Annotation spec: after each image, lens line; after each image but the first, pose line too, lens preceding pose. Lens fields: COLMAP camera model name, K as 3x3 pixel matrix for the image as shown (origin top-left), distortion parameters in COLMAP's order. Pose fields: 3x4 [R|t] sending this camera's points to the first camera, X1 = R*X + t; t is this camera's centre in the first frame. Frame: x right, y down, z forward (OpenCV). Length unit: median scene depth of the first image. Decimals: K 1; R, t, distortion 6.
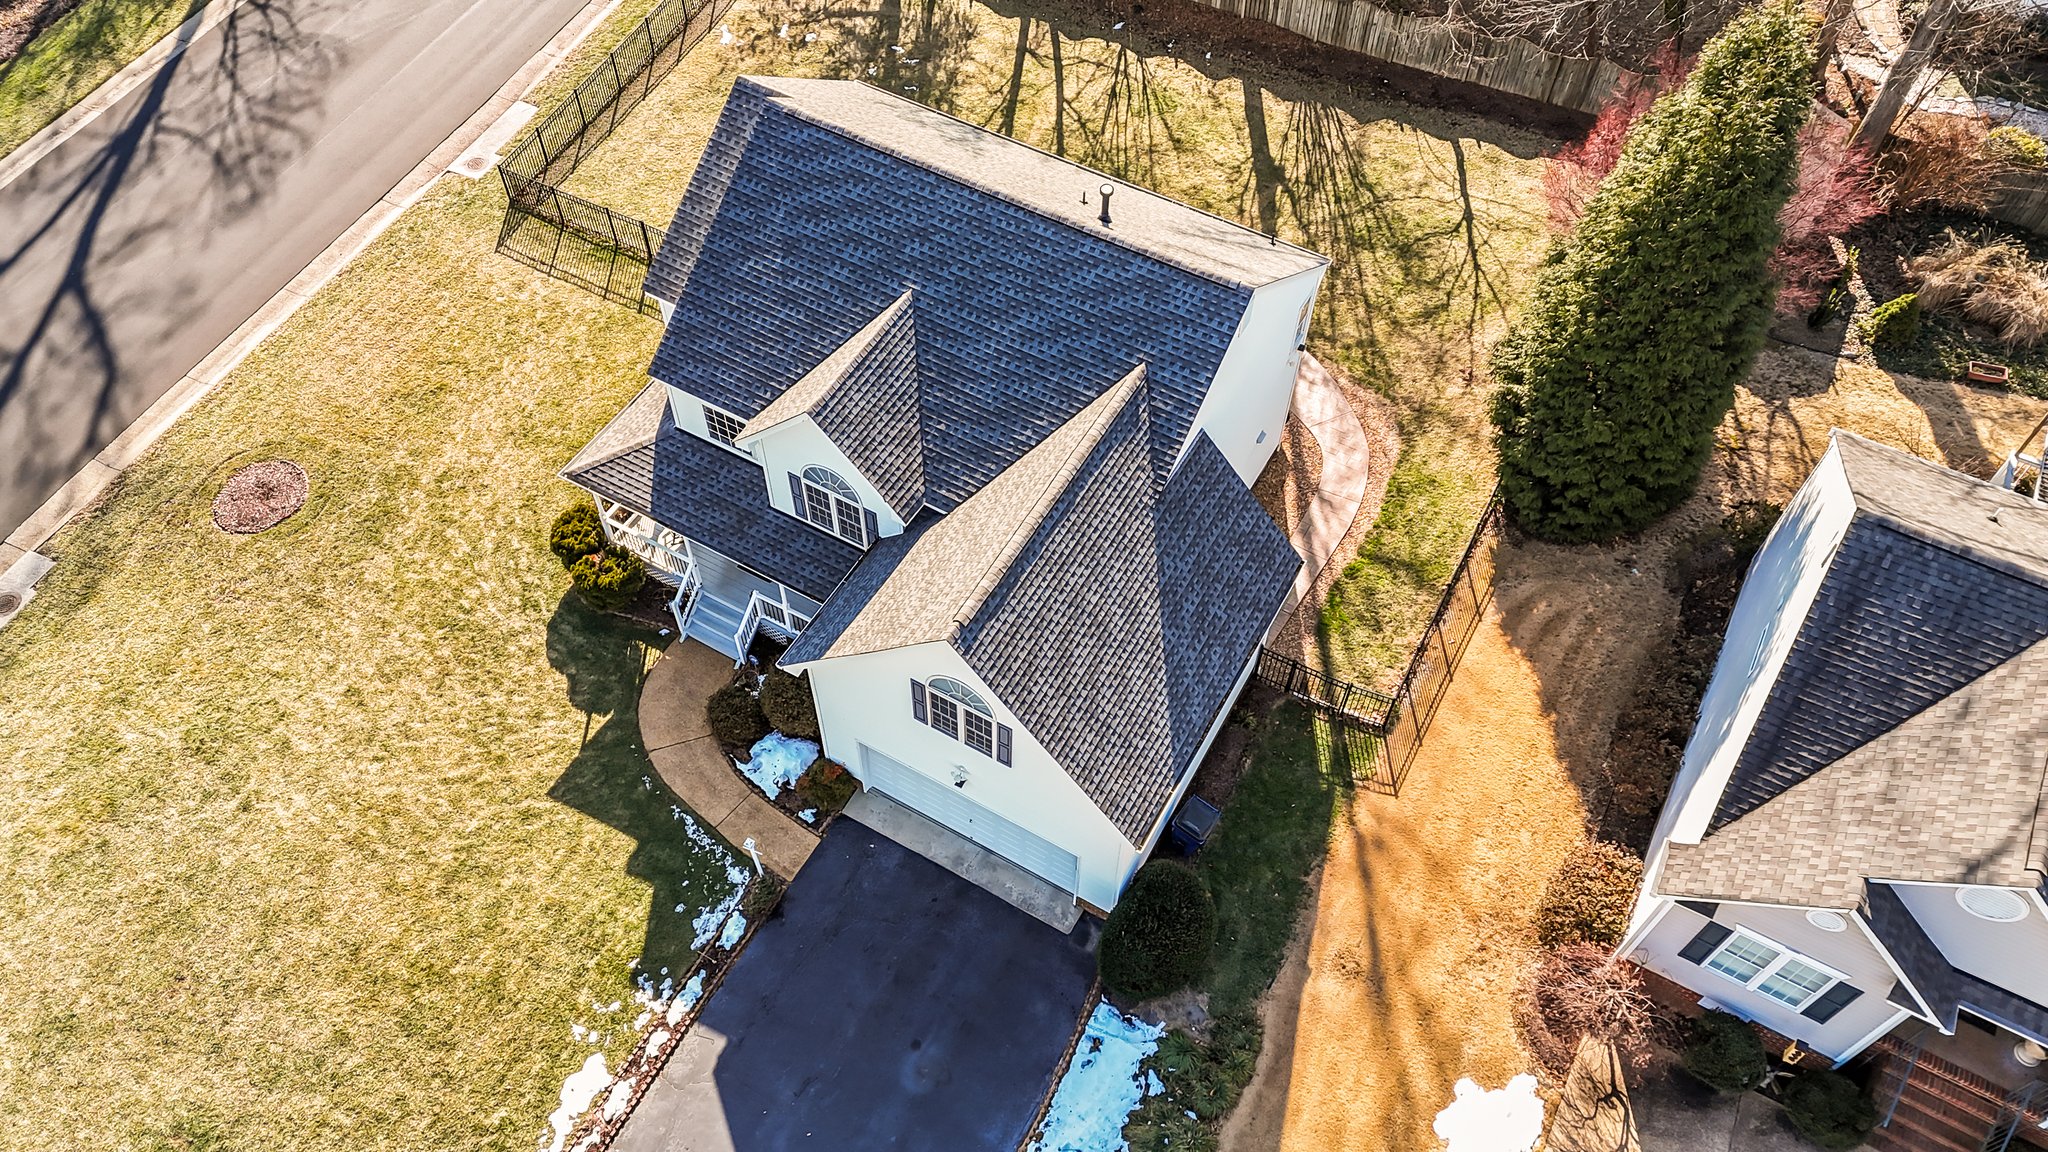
lens RADIAL K [[1511.1, 0, 1025.2], [0, 1511.1, 557.5], [0, 0, 1]] dist [0.117445, -0.162950]
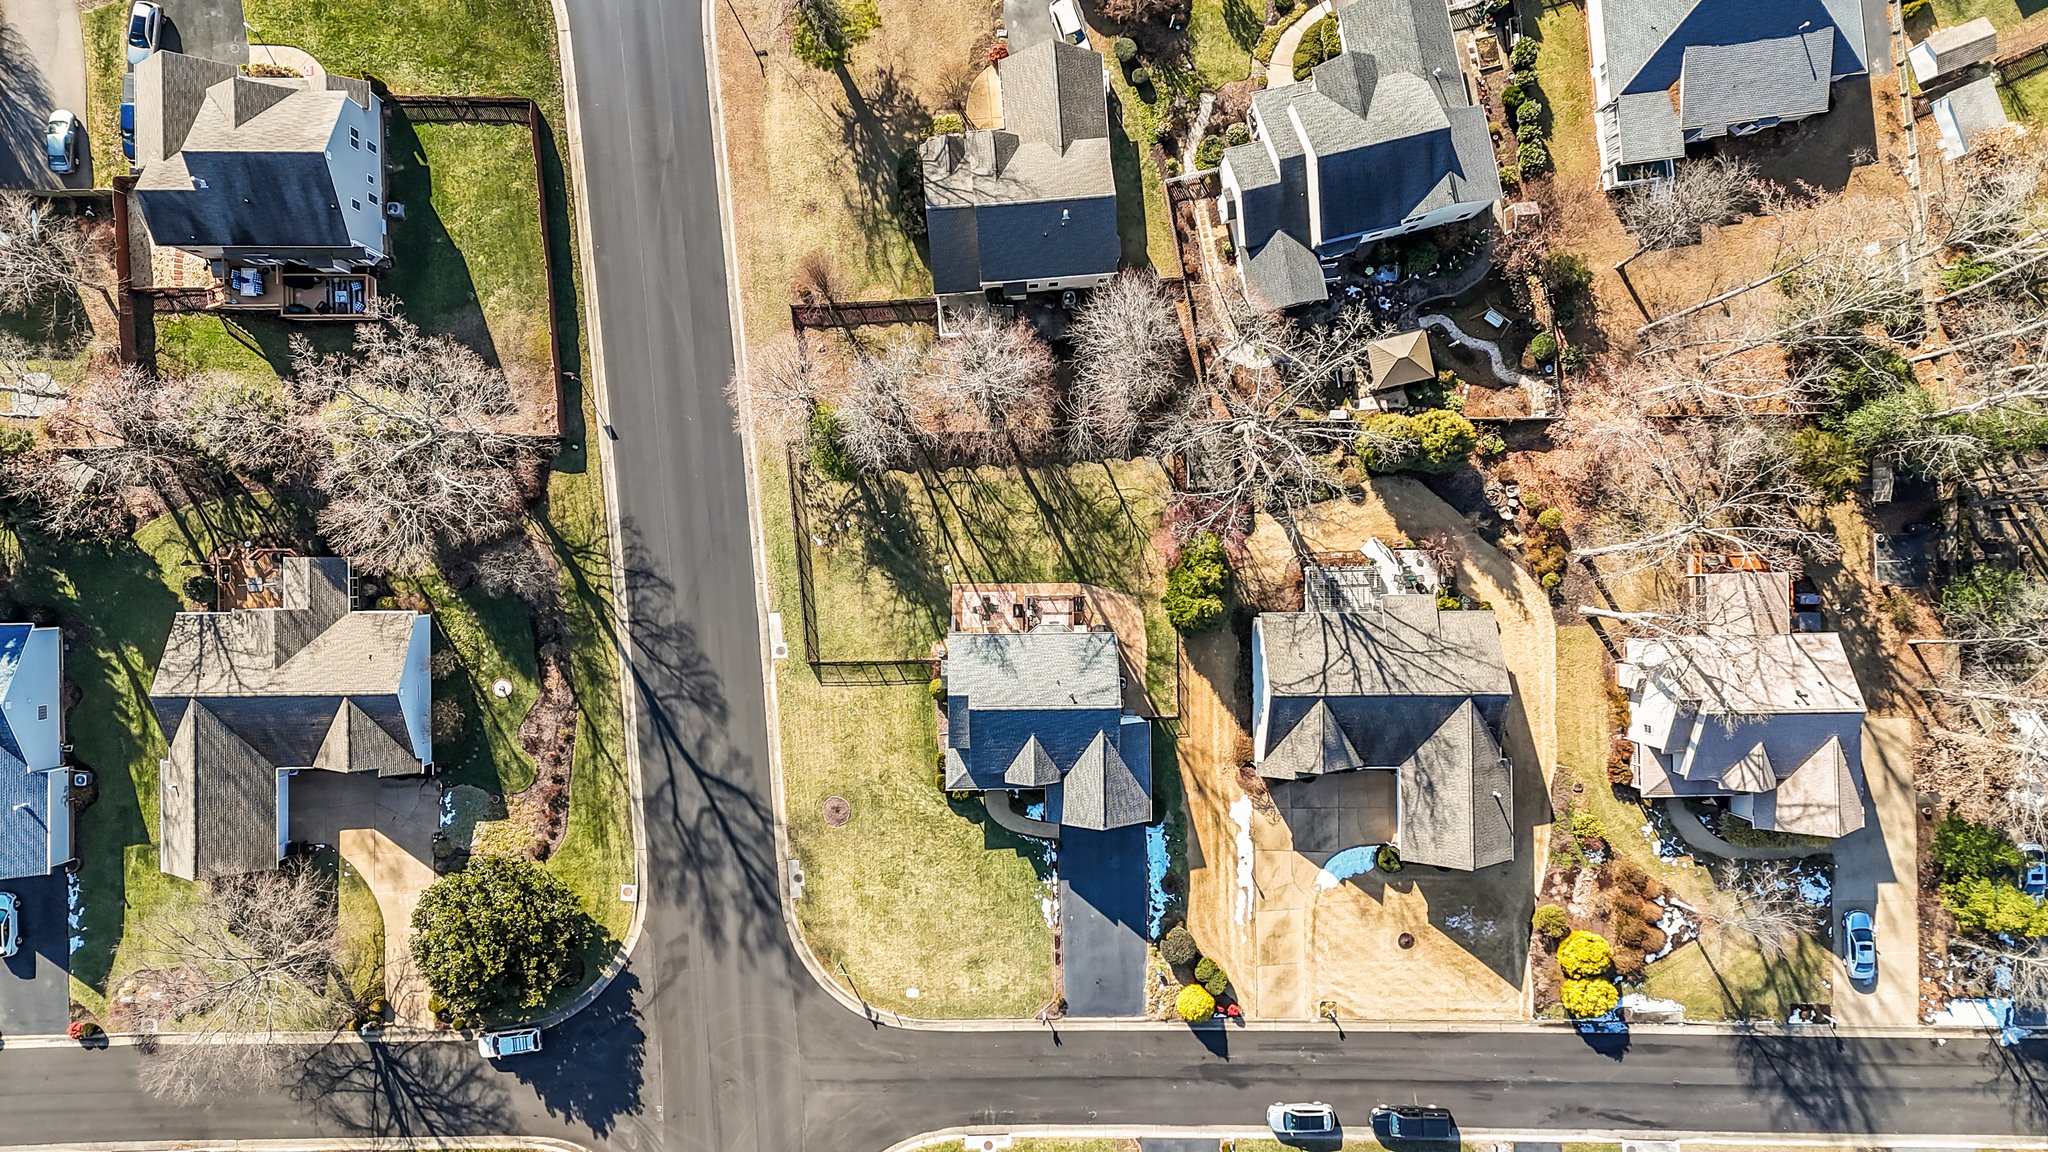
lens RADIAL K [[1578.3, 0, 1024.0], [0, 1578.3, 576.0], [0, 0, 1]] dist [0.231362, -0.682843]
pose [[0.866061, -0.499891, 0.006894, 0.064815], [0.393589, 0.690265, 0.607142, -2.535237], [-0.308263, -0.523108, 0.794564, -1.678506]]
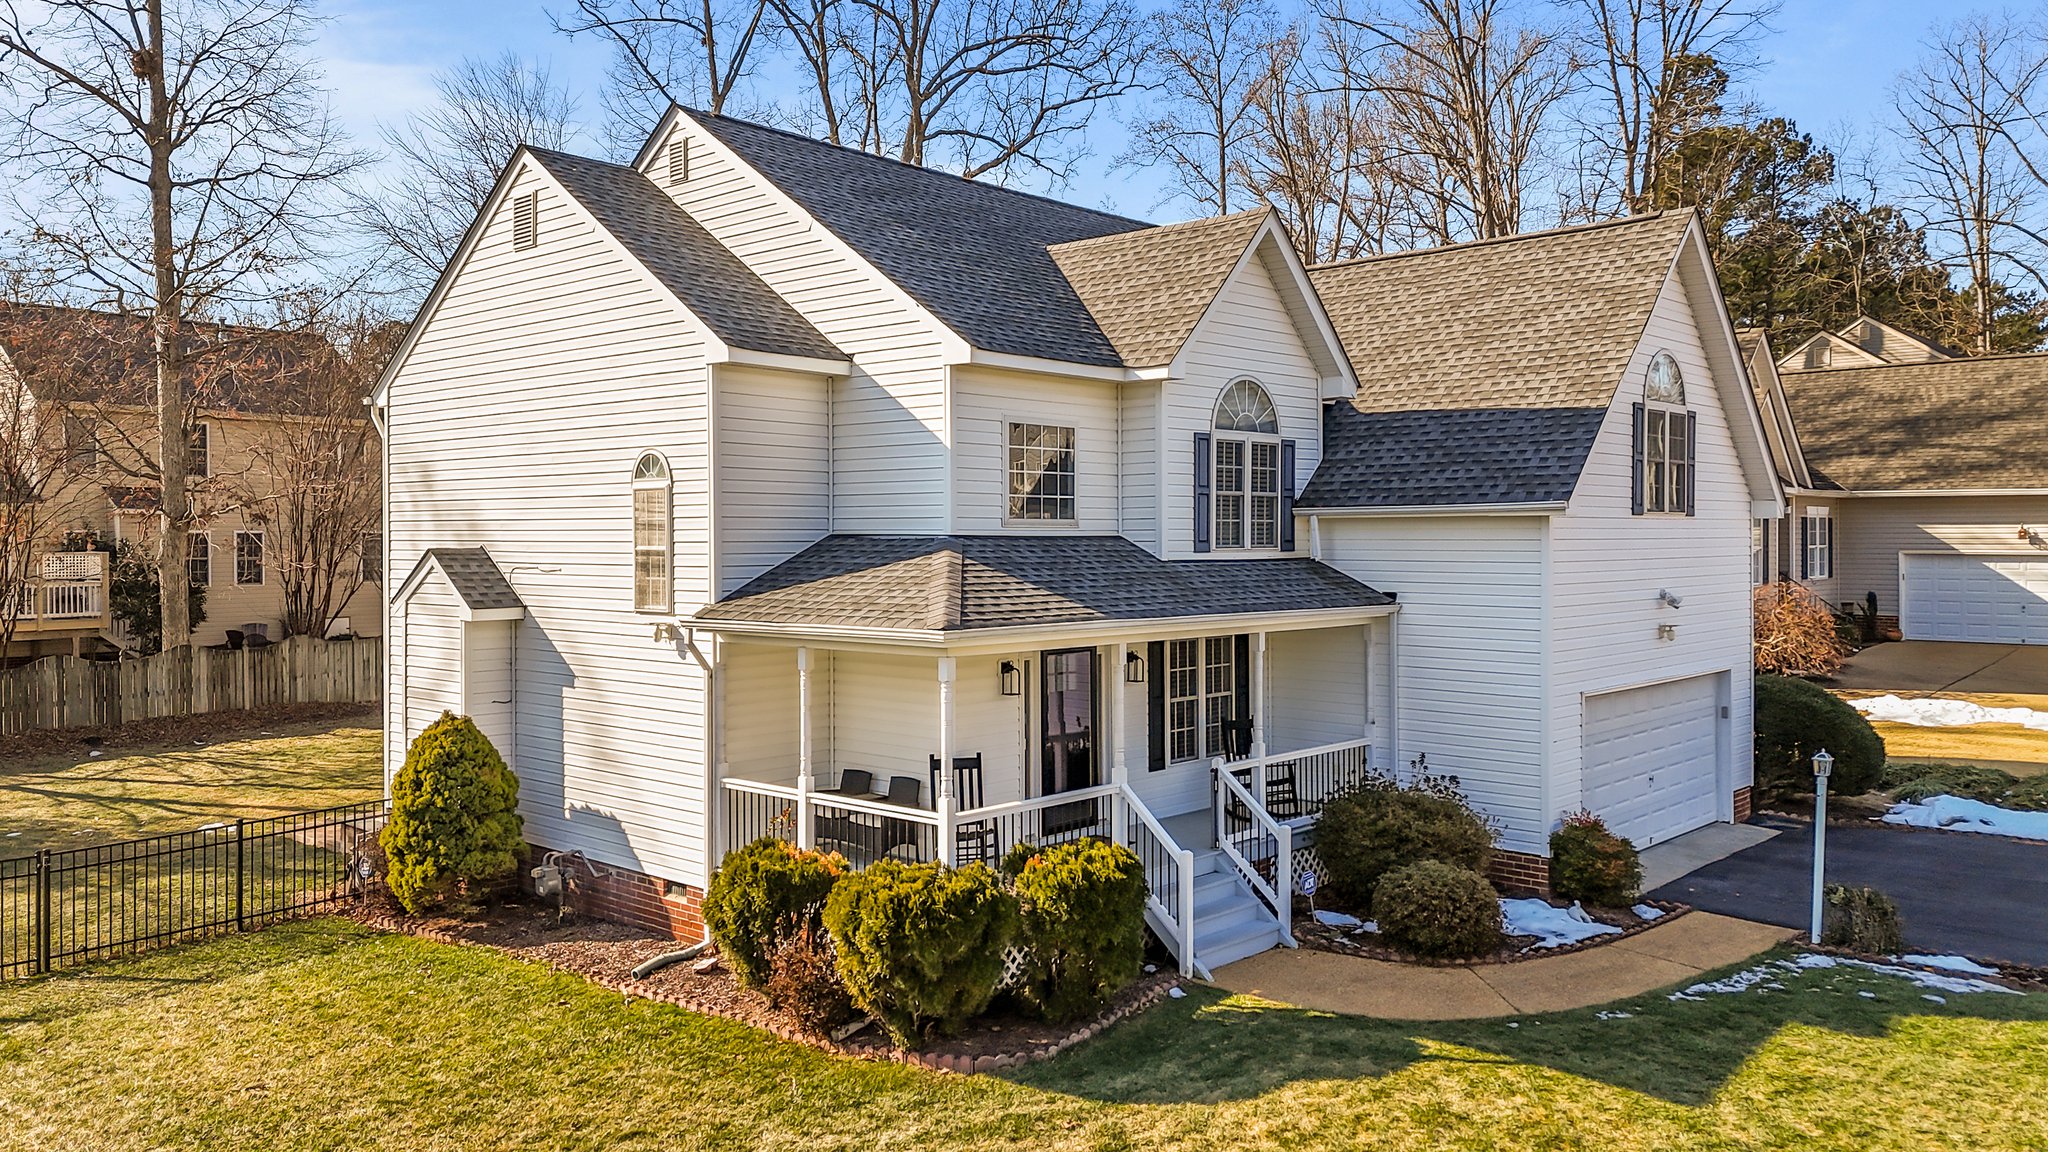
lens RADIAL K [[1503.7, 0, 1023.4], [0, 1503.7, 554.6], [0, 0, 1]] dist [0.071119, -0.049892]
pose [[0.226423, -0.020735, 0.973808, -0.685976], [0.785306, 0.595334, -0.169918, 0.016487], [-0.576218, 0.803211, 0.151081, 0.926716]]
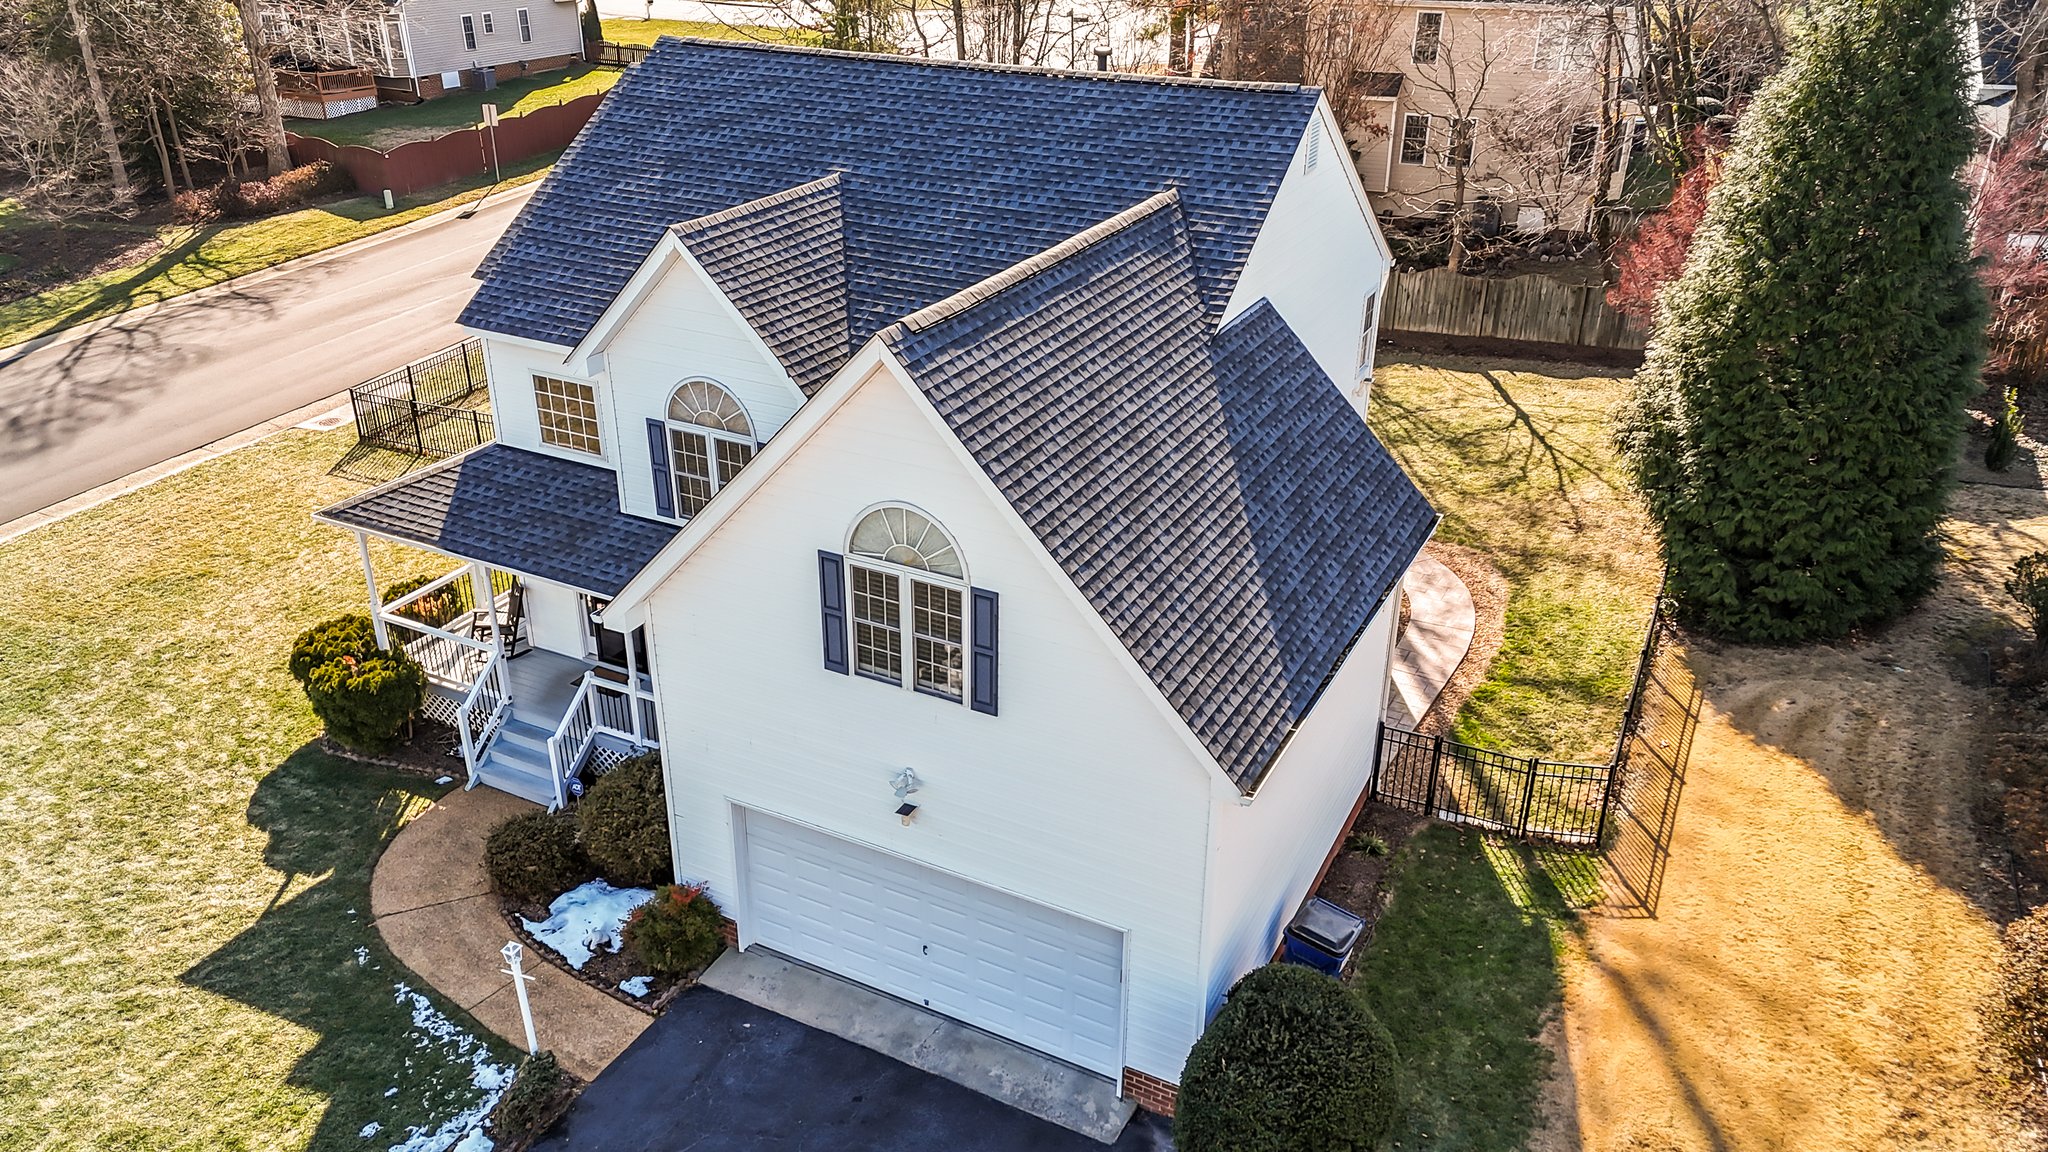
lens RADIAL K [[1503.7, 0, 1023.4], [0, 1503.7, 554.6], [0, 0, 1]] dist [0.071119, -0.049892]
pose [[0.999215, -0.021451, 0.033291, -0.014161], [0.034647, 0.880671, -0.472459, 0.294641], [-0.019184, 0.473242, 0.880724, 0.414537]]
